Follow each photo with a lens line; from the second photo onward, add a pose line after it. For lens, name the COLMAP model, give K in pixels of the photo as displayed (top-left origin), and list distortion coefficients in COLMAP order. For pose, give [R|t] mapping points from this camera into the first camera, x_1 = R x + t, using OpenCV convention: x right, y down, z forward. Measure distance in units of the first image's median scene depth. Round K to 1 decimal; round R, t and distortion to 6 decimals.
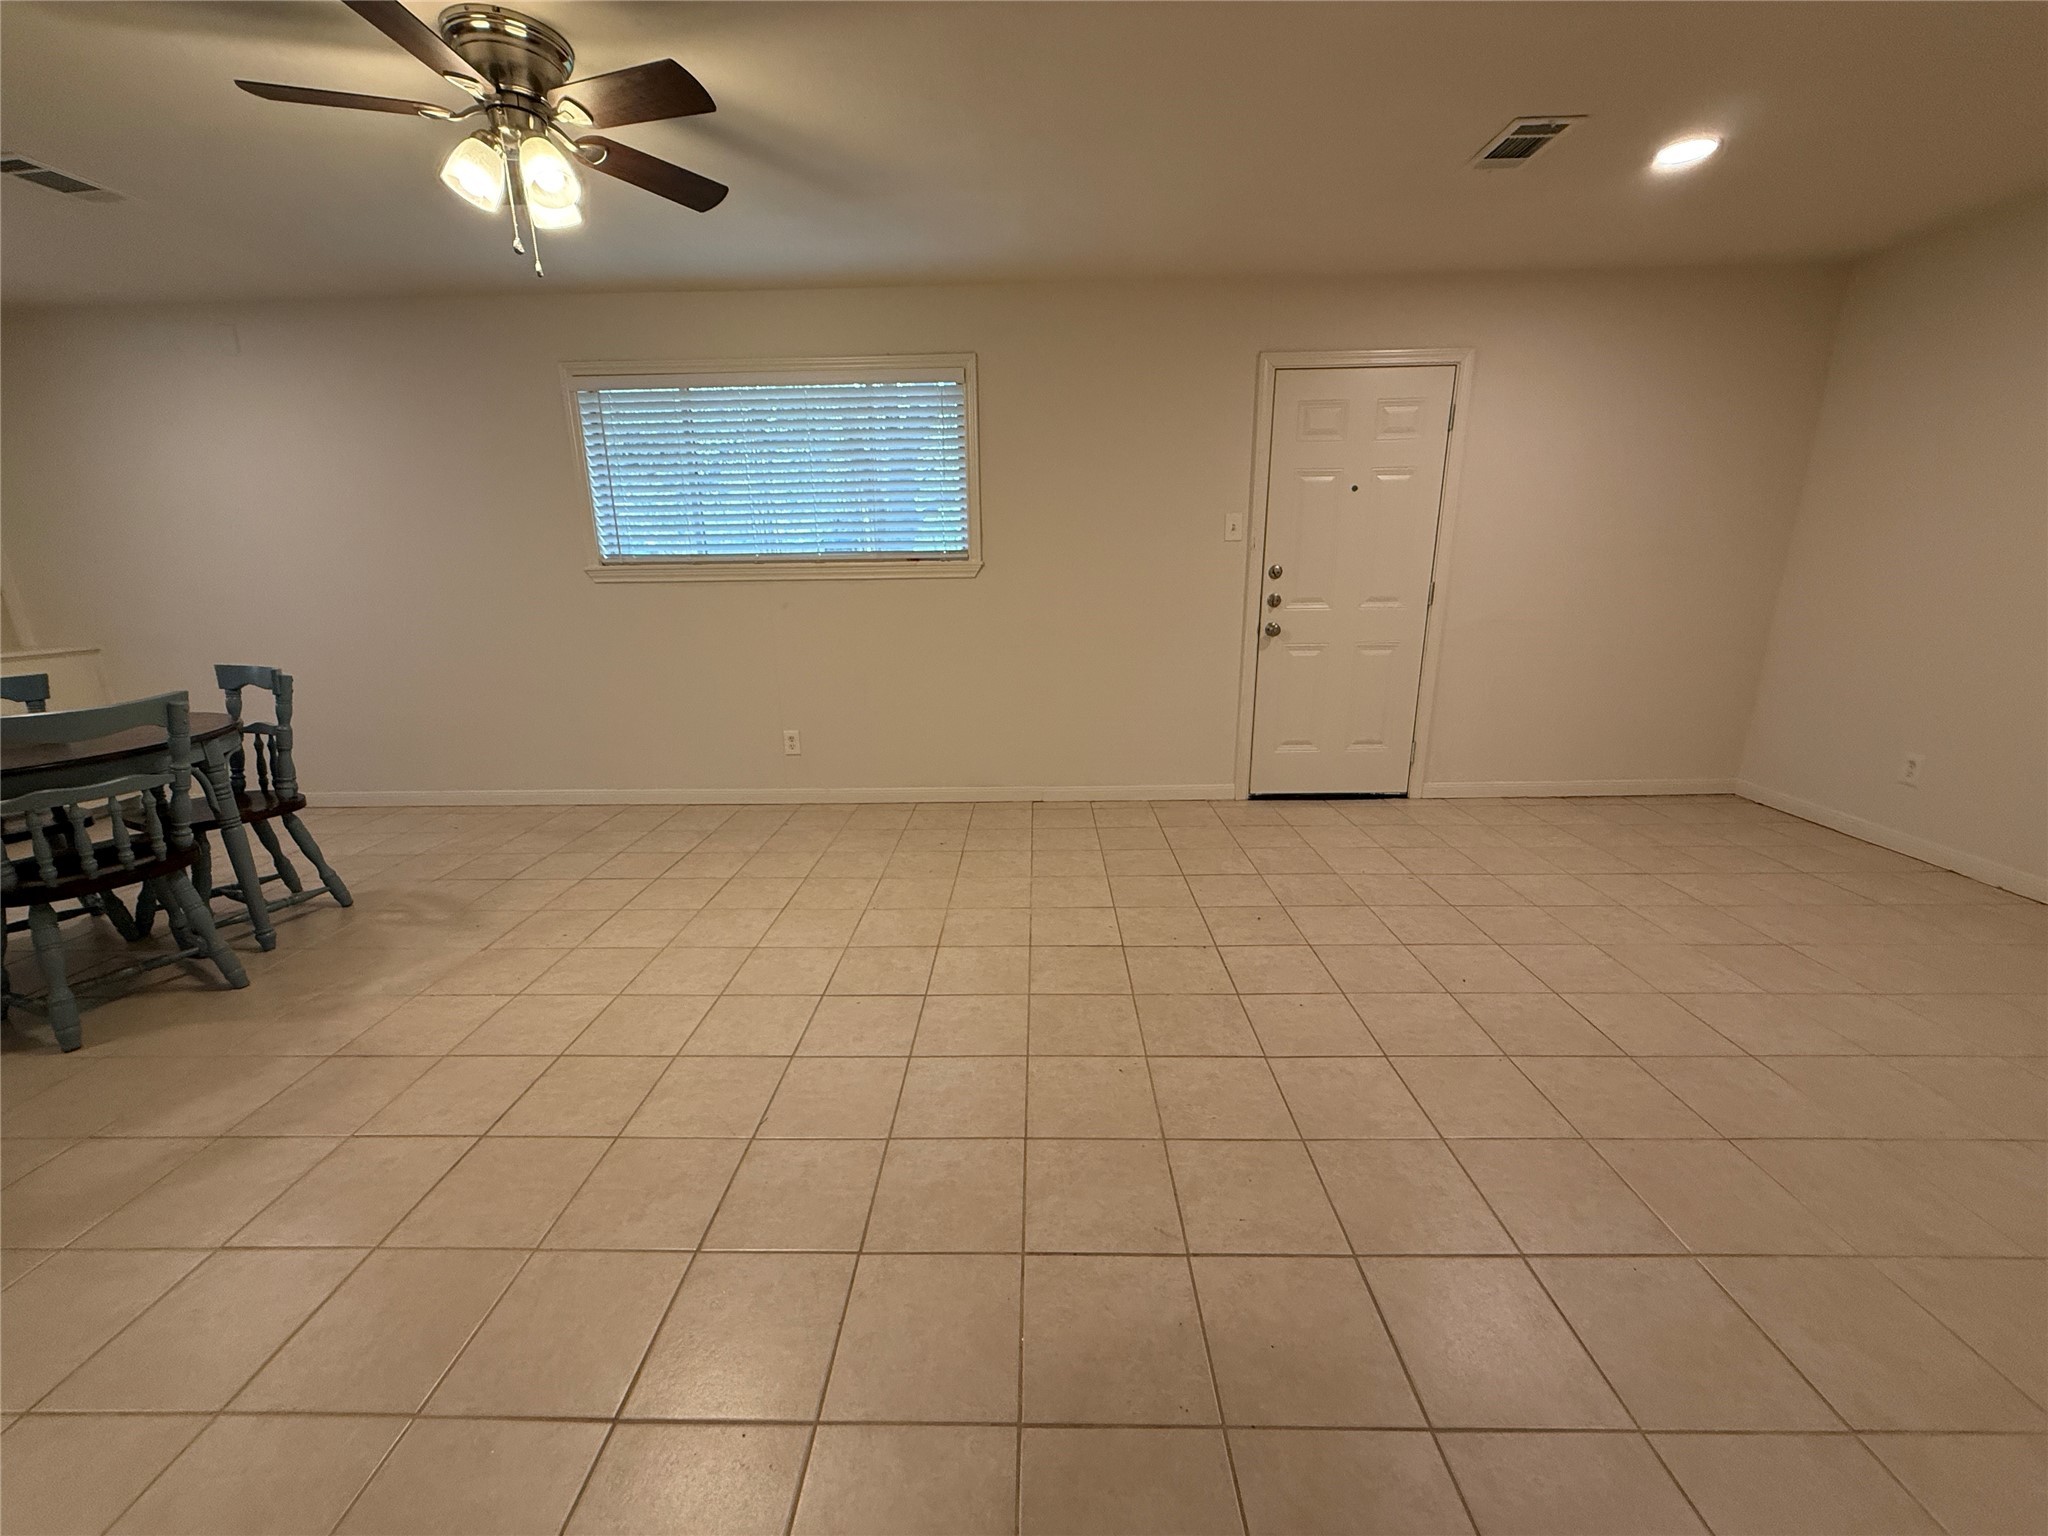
lens RADIAL K [[809.9, 0, 1020.8], [0, 809.9, 764.9], [0, 0, 1]] dist [0.000221, -0.000244]
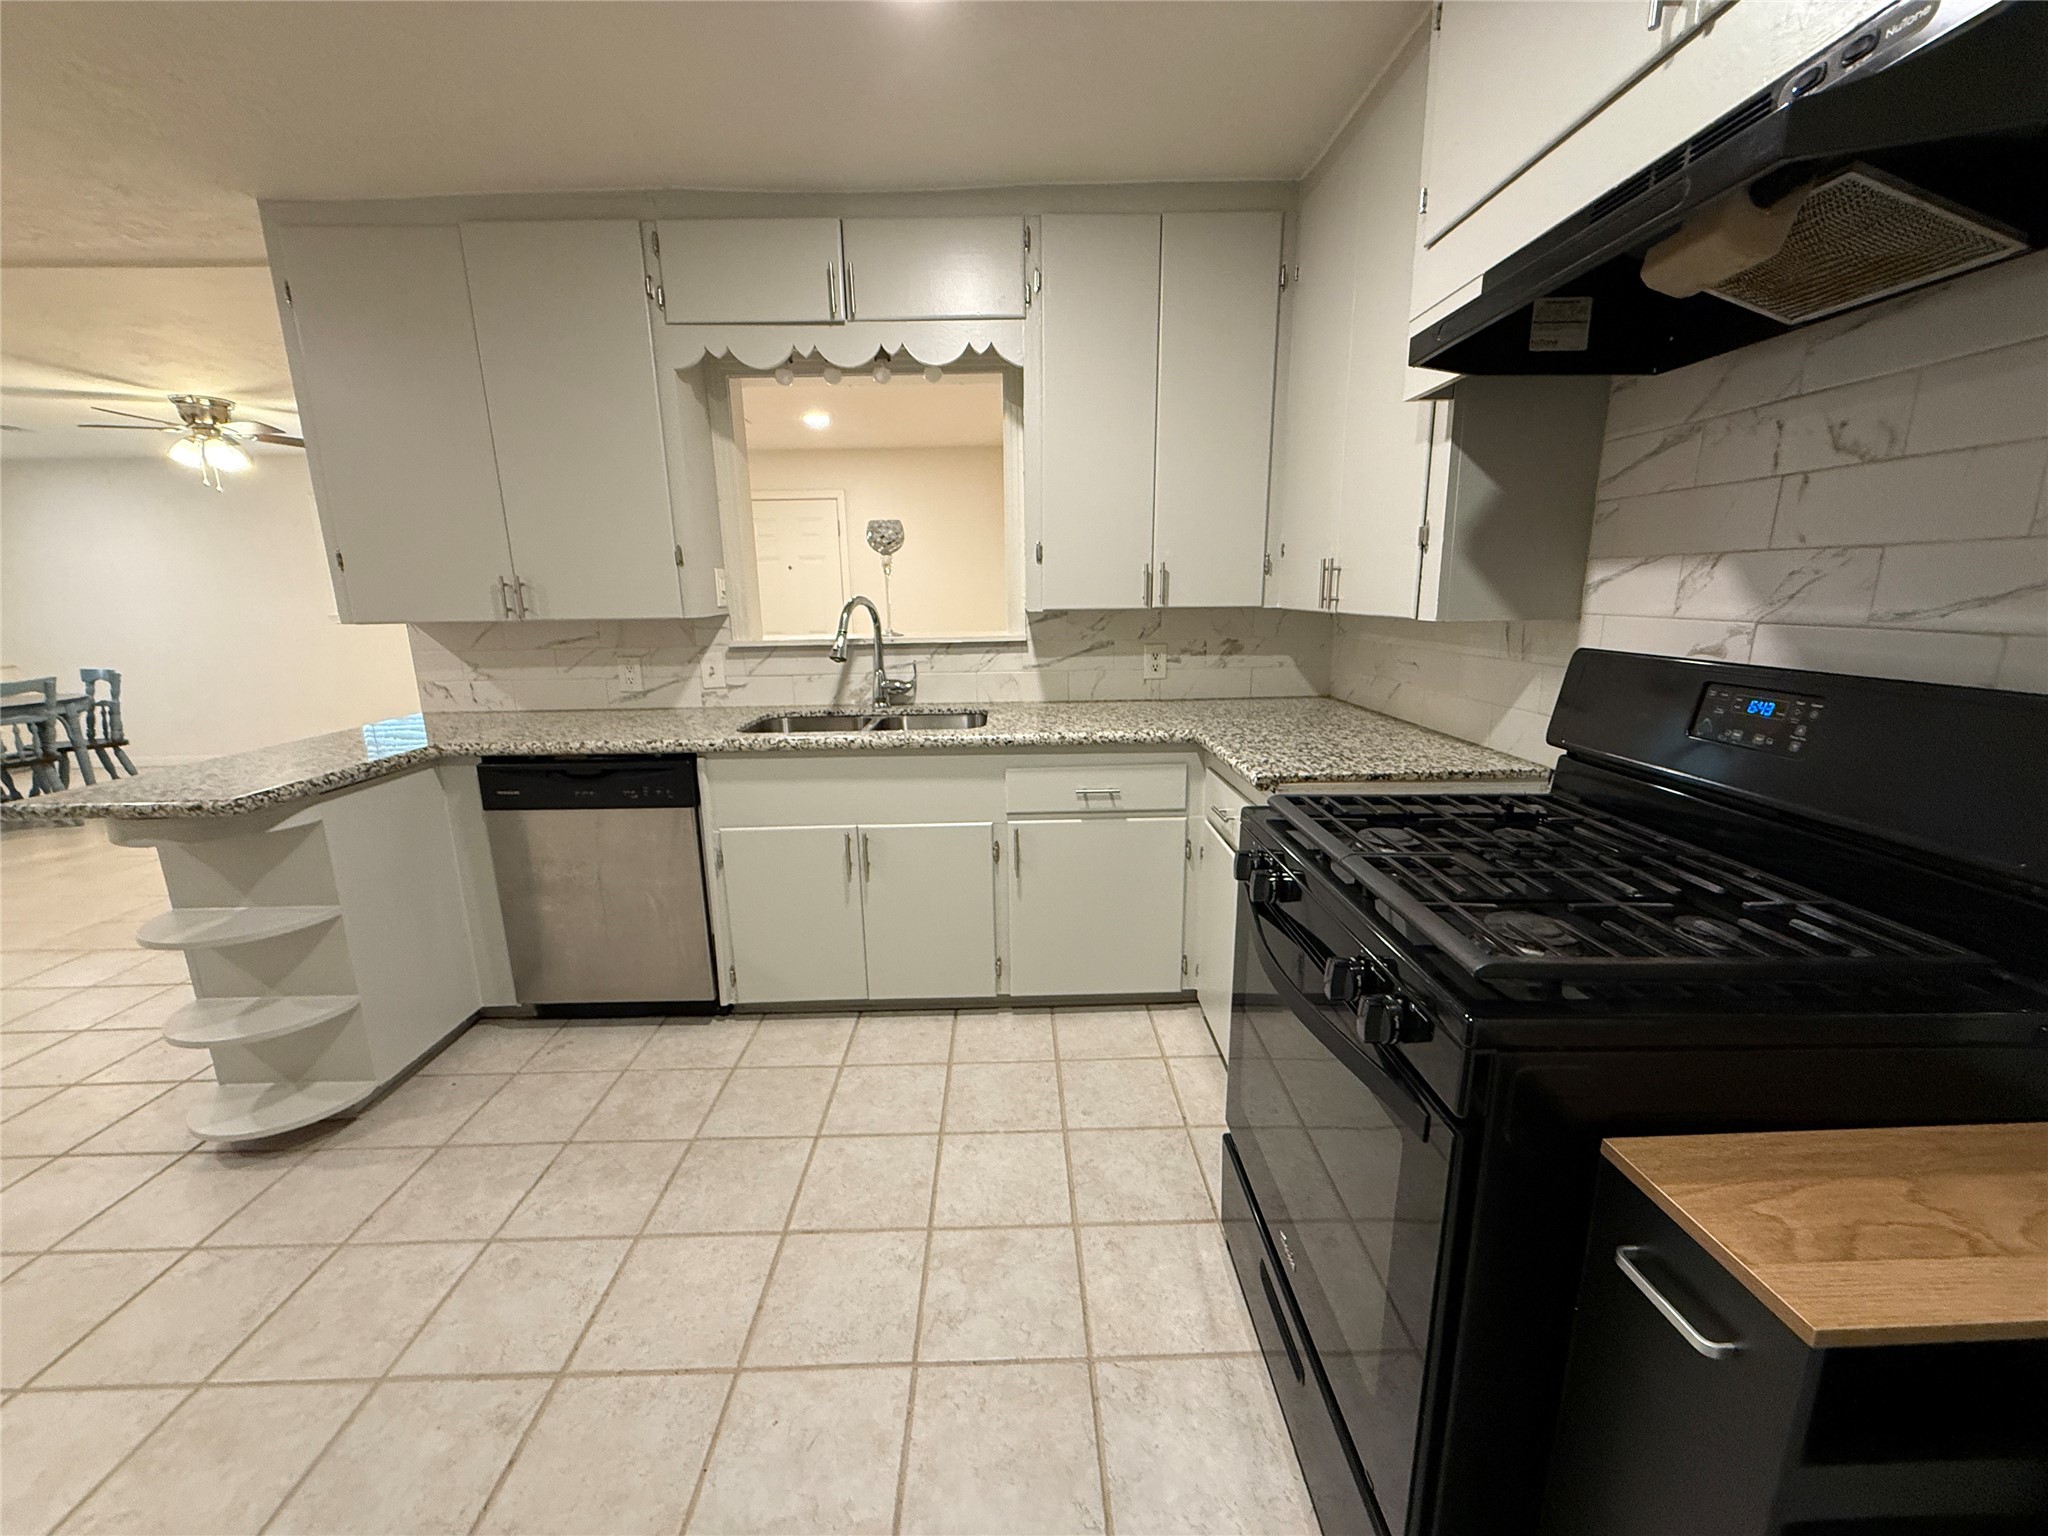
lens RADIAL K [[809.9, 0, 1028.0], [0, 809.9, 763.4], [0, 0, 1]] dist [0.000221, -0.000244]
pose [[0.999514, -0.007117, 0.030349, 1.138688], [0.008698, 0.998595, -0.052272, 0.210700], [-0.029935, 0.052510, 0.998172, -0.926627]]
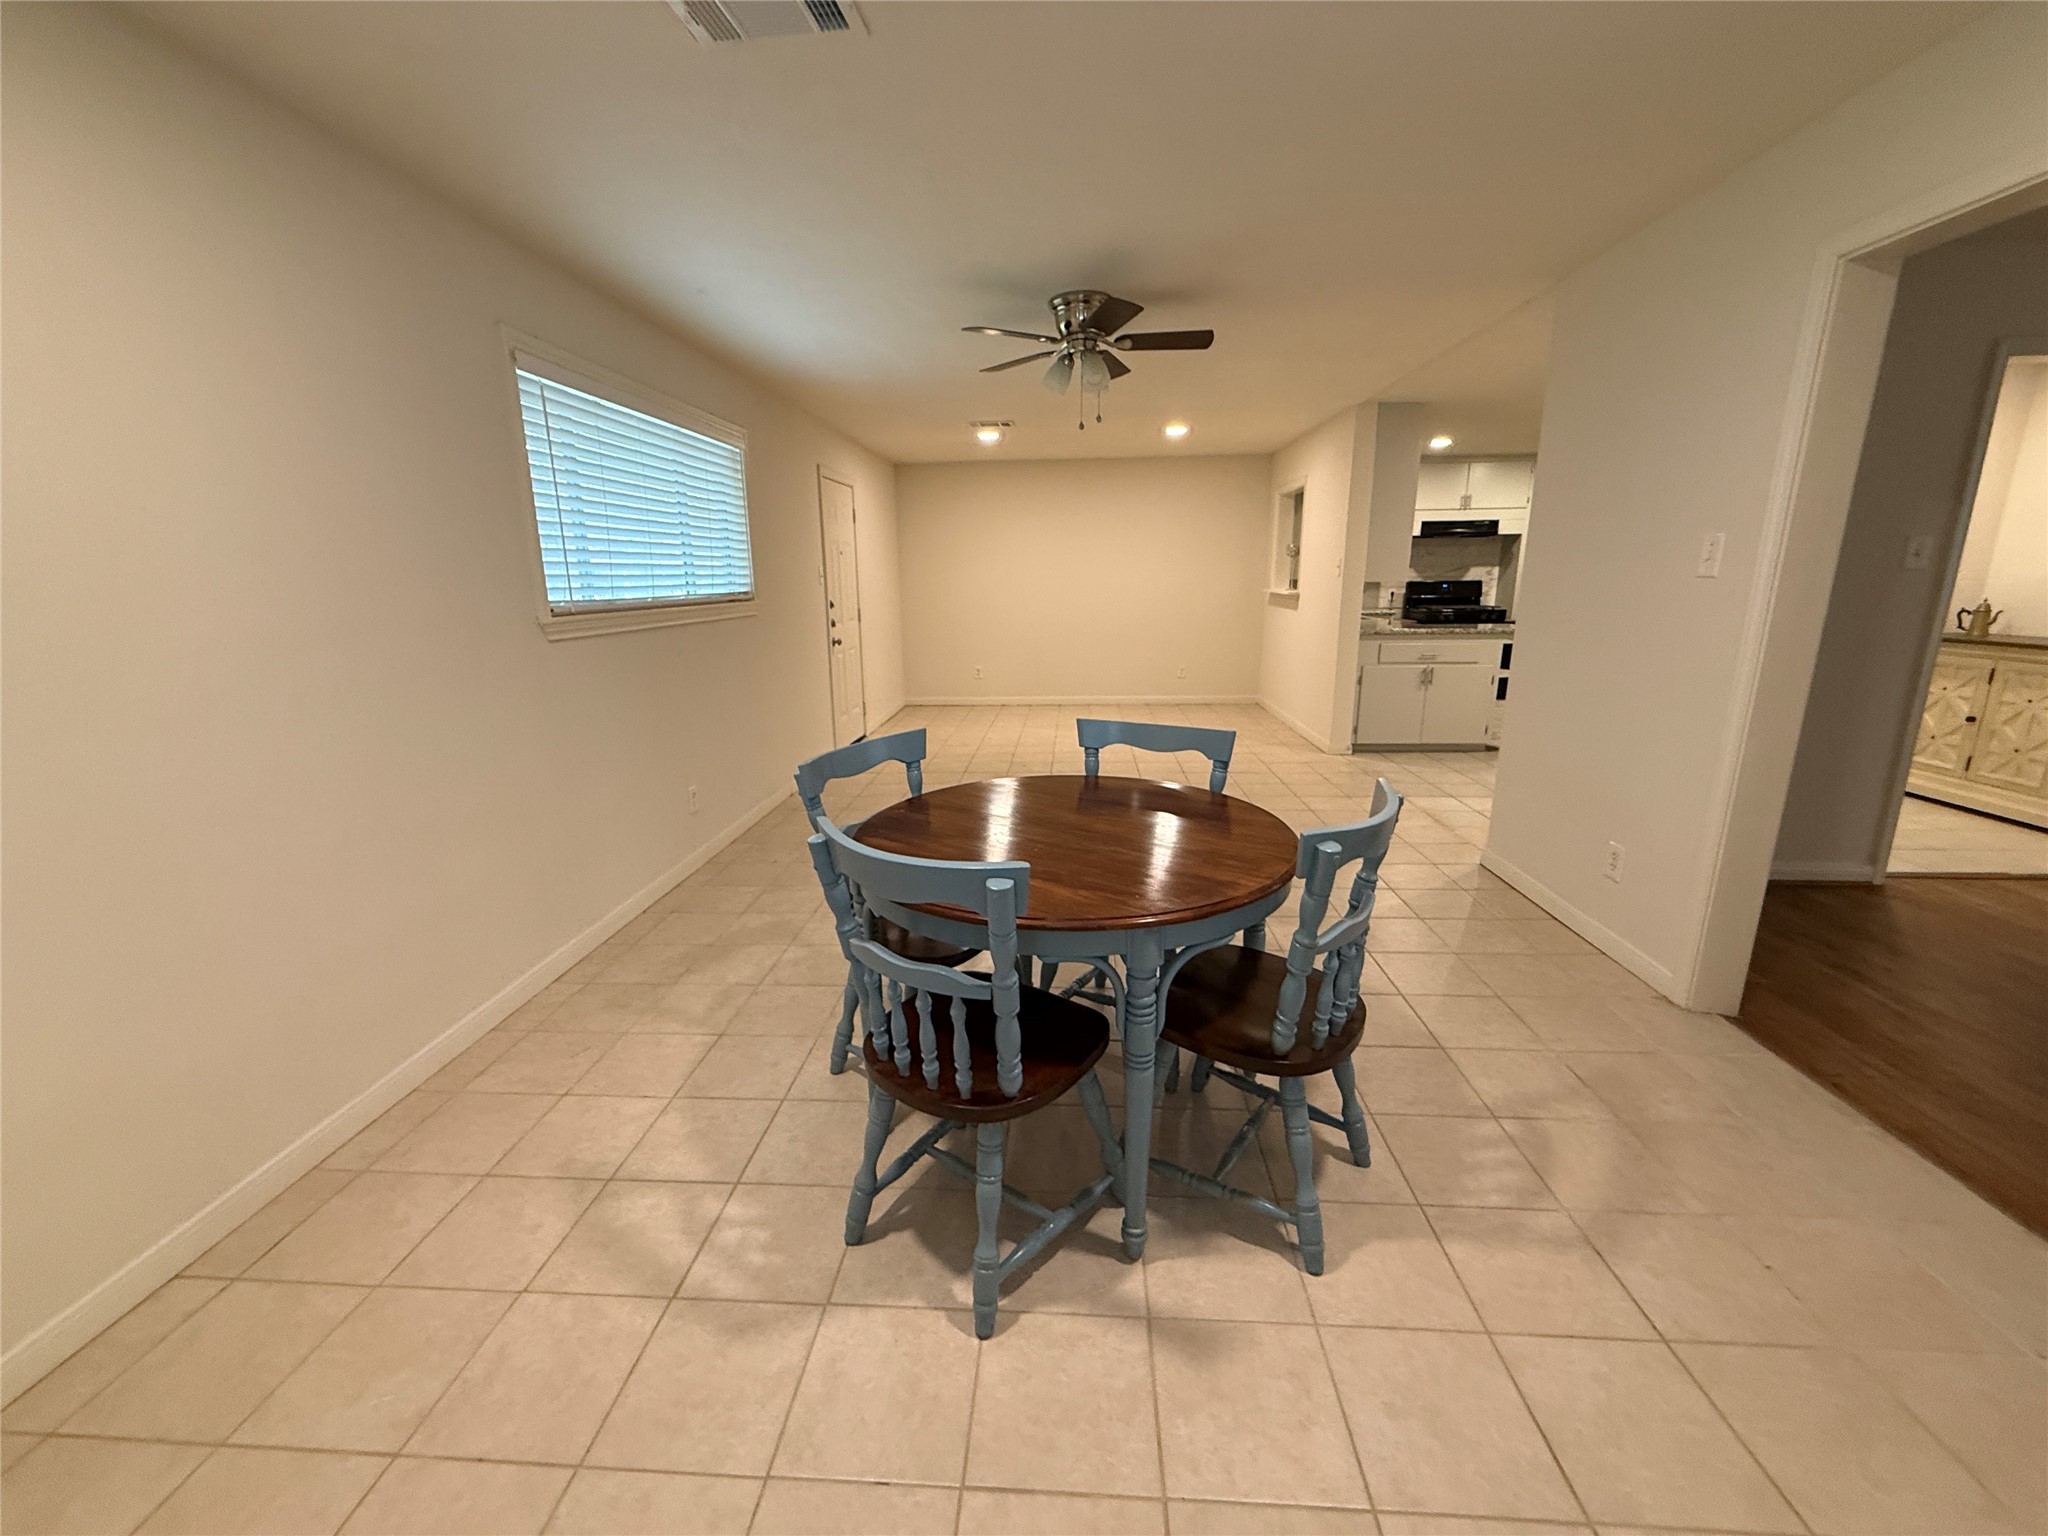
lens RADIAL K [[809.9, 0, 1011.3], [0, 809.9, 784.8], [0, 0, 1]] dist [0.000221, -0.000244]
pose [[0.054650, -0.237403, 0.969873, -1.566864], [0.269279, 0.938840, 0.214633, -0.196644], [-0.961510, 0.249436, 0.115235, 0.736540]]
